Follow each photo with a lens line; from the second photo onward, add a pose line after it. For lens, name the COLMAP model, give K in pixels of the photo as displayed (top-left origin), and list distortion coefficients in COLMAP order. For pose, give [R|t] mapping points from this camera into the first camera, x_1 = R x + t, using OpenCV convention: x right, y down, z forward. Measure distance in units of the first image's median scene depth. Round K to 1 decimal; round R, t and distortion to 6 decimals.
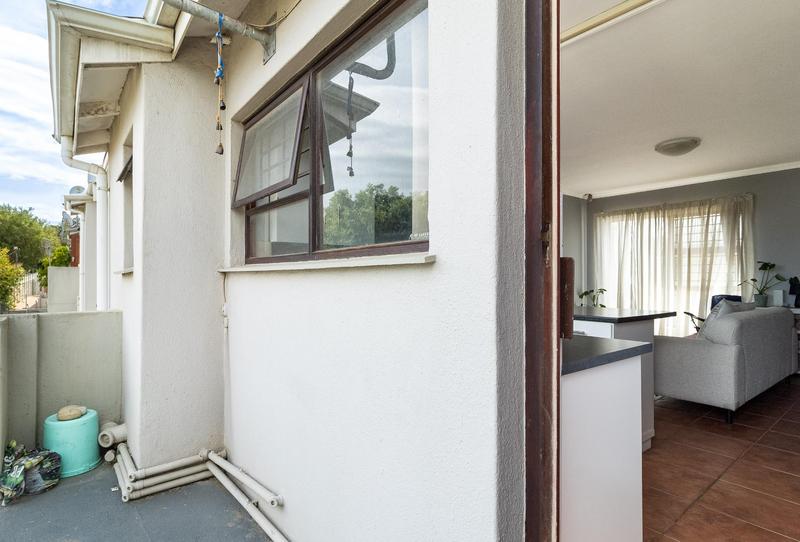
lens RADIAL K [[426.6, 0, 401.7], [0, 426.6, 278.0], [0, 0, 1]] dist [-0.005702, -0.002819]
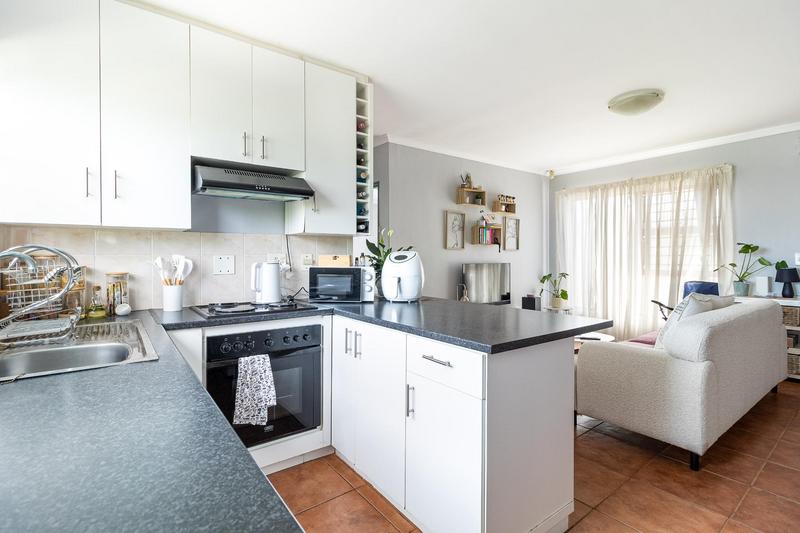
lens RADIAL K [[375.8, 0, 396.8], [0, 375.8, 258.7], [0, 0, 1]] dist [-0.016359, 0.000432]
pose [[0.998966, -0.001647, -0.045424, 0.168803], [0.001867, 0.999987, 0.004794, -0.010987], [0.045416, -0.004874, 0.998956, 0.200632]]
